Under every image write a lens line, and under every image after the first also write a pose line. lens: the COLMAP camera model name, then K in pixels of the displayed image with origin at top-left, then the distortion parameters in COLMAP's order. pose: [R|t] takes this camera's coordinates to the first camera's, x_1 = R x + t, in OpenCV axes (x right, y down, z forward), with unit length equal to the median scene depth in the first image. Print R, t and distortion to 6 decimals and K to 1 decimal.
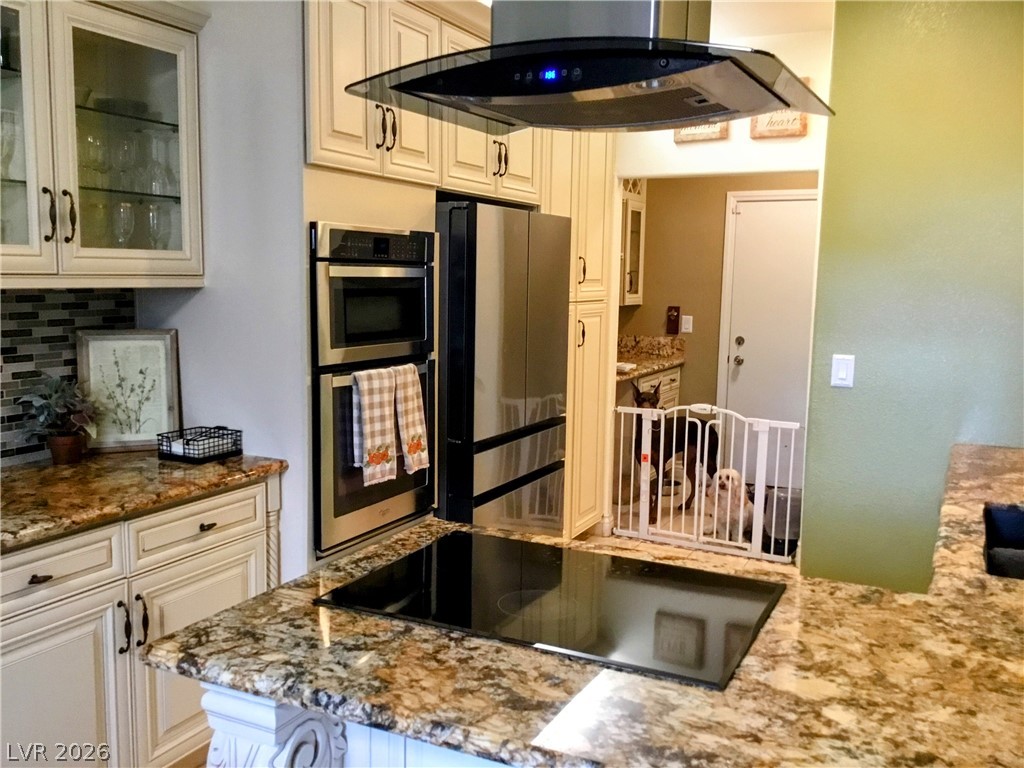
lens RADIAL K [[930.6, 0, 516.7], [0, 930.6, 380.6], [0, 0, 1]] dist [0.103565, -0.200978]
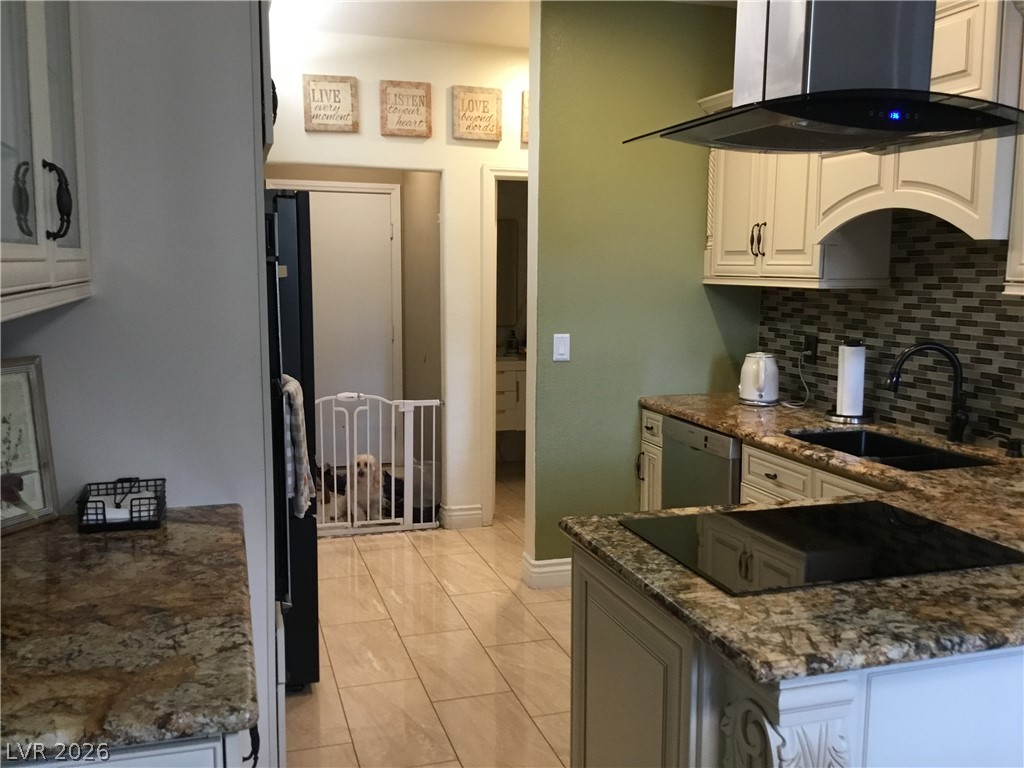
lens RADIAL K [[930.6, 0, 516.7], [0, 930.6, 380.6], [0, 0, 1]] dist [0.103565, -0.200978]
pose [[0.719030, -0.098988, 0.687893, -0.833253], [0.085710, 0.994879, 0.053573, -0.060275], [-0.689674, 0.020439, 0.723832, 0.310114]]
